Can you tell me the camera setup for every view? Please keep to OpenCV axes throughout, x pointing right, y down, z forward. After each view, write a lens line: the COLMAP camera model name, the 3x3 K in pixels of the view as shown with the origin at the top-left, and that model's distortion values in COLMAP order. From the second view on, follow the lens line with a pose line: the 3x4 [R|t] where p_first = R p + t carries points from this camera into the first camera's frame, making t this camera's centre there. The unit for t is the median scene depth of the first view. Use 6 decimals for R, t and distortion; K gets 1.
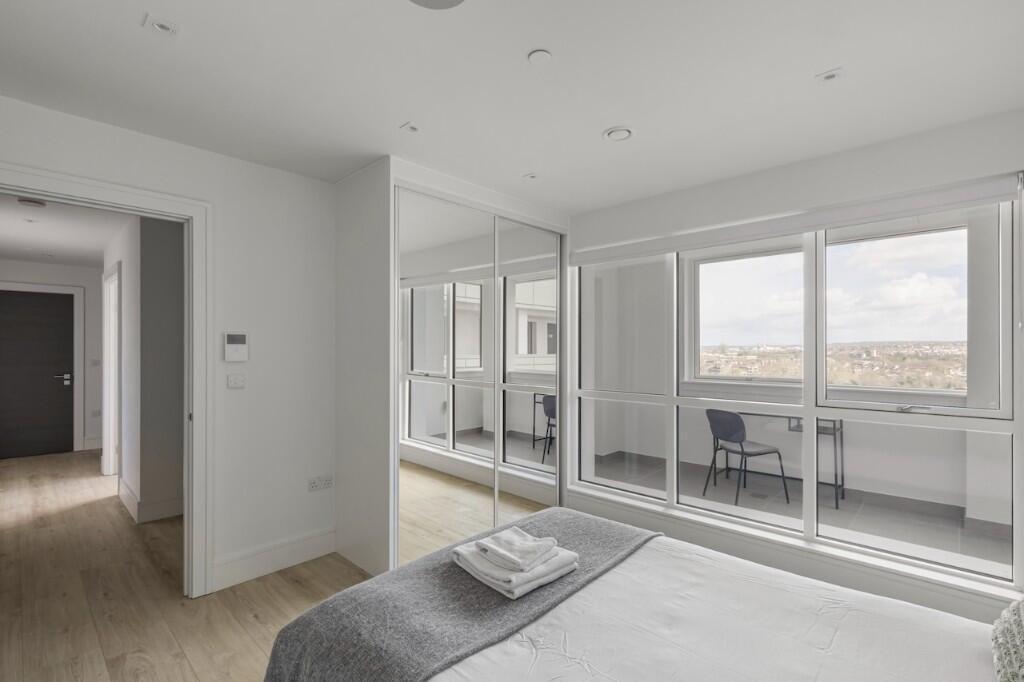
lens RADIAL K [[463.8, 0, 512.0], [0, 463.8, 341.0], [0, 0, 1]] dist [0.002417, 0.001018]
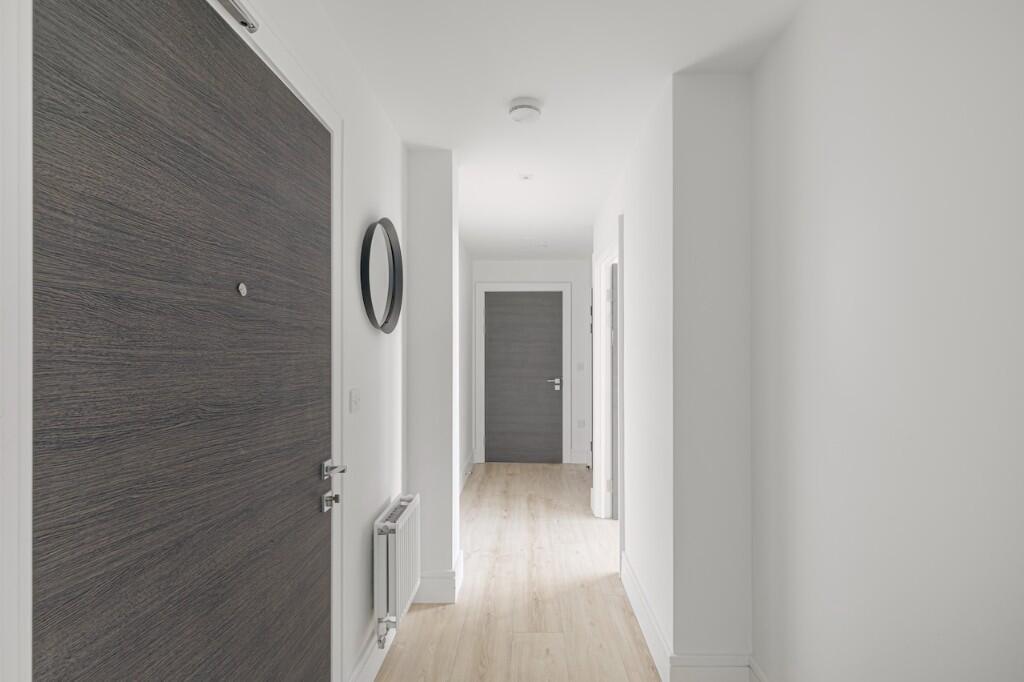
lens RADIAL K [[463.8, 0, 512.0], [0, 463.8, 341.0], [0, 0, 1]] dist [0.002417, 0.001018]
pose [[0.660788, -0.007178, -0.750538, -0.396690], [-0.000050, 0.999954, -0.009608, 0.008192], [0.750573, 0.006386, 0.660757, 0.396578]]
